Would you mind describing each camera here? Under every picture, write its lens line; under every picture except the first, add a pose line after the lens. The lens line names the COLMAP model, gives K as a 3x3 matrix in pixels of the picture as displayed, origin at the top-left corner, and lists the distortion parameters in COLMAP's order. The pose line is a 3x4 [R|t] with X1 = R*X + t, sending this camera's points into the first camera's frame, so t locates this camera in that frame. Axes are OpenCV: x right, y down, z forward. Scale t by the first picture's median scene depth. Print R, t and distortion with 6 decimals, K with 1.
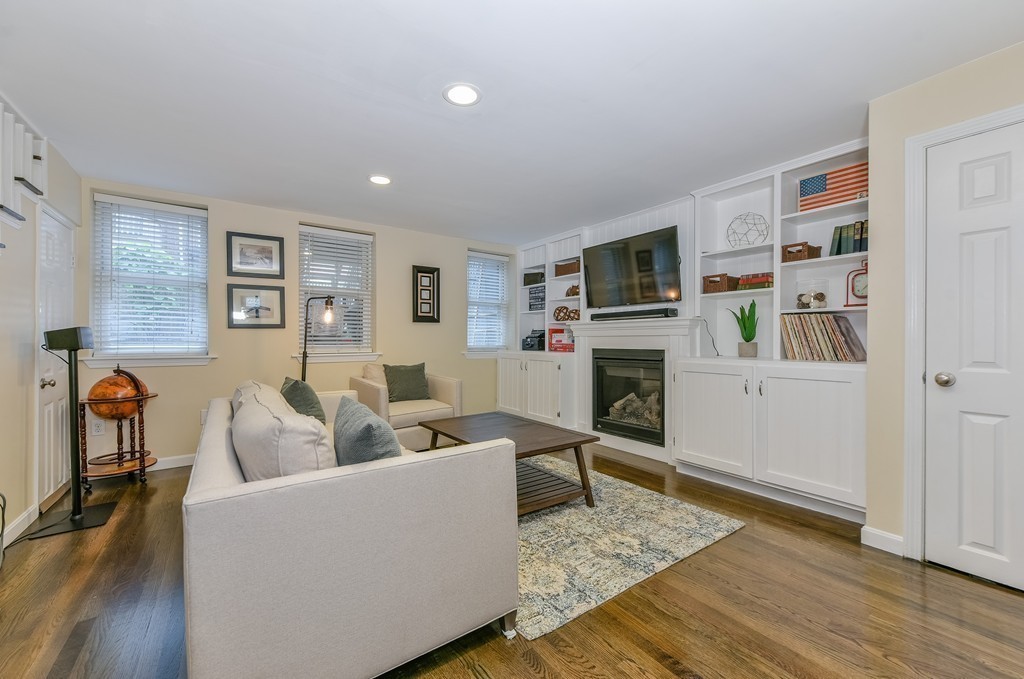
lens RADIAL K [[407.4, 0, 504.7], [0, 407.4, 341.1], [0, 0, 1]] dist [0.001835, -0.000124]
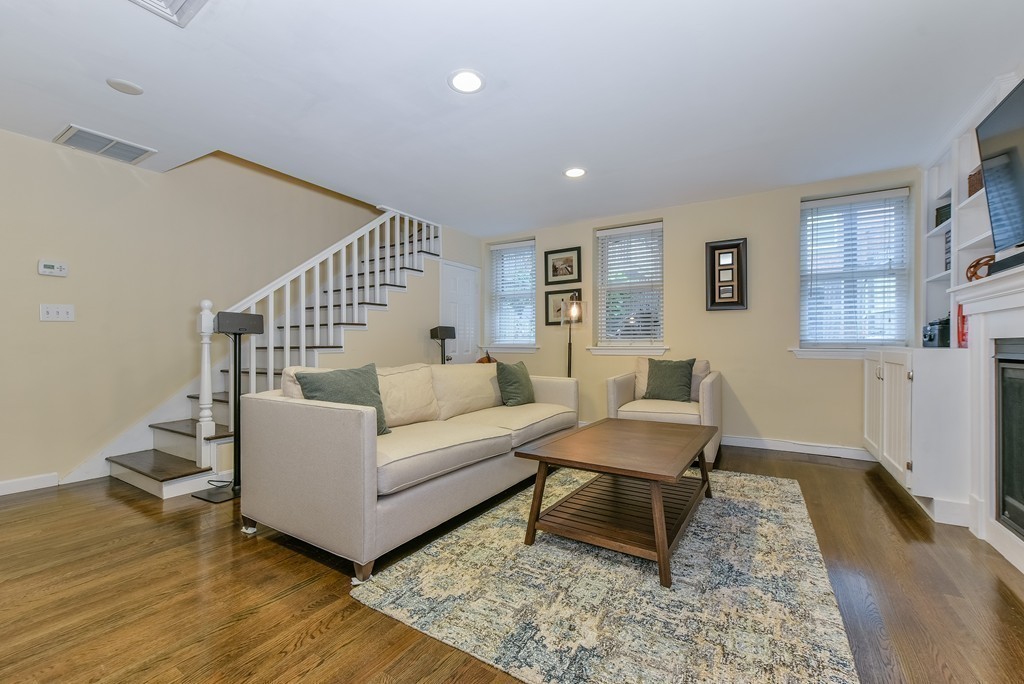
lens RADIAL K [[407.4, 0, 512.4], [0, 407.4, 344.3], [0, 0, 1]] dist [0.001835, -0.000124]
pose [[0.404716, 0.001784, -0.914441, 0.453095], [-0.003752, 0.999993, 0.000291, 0.027414], [0.914435, 0.003313, 0.404720, 0.355778]]
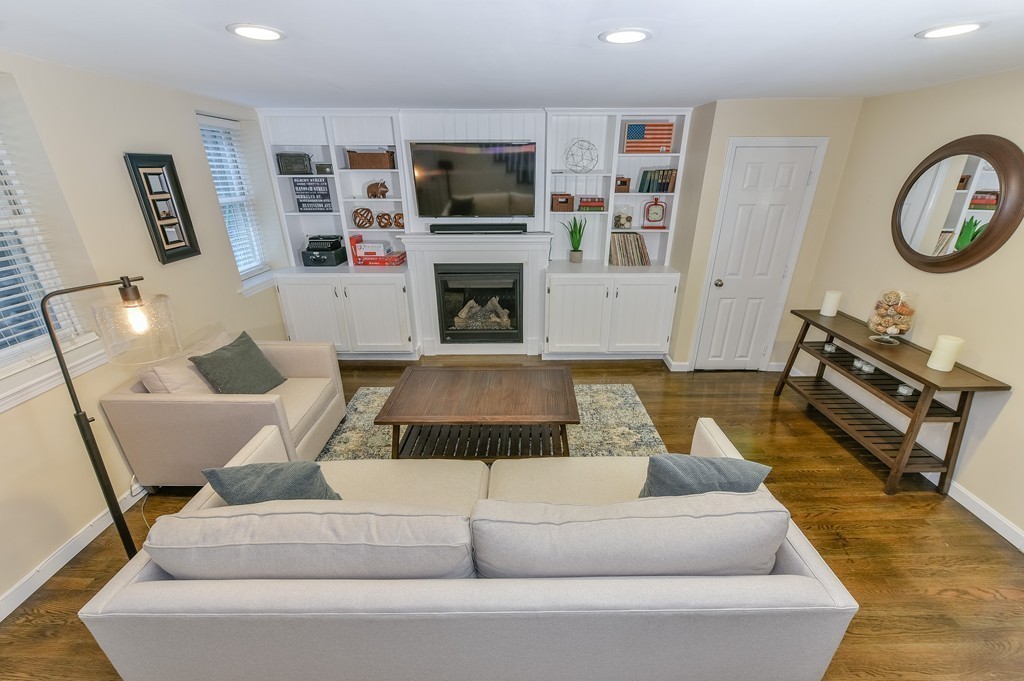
lens RADIAL K [[407.4, 0, 515.1], [0, 407.4, 345.9], [0, 0, 1]] dist [0.001835, -0.000124]
pose [[0.571072, -0.329261, 0.751973, -0.489420], [0.008572, 0.918377, 0.395614, -0.193865], [-0.820855, -0.219478, 0.527282, 0.340315]]
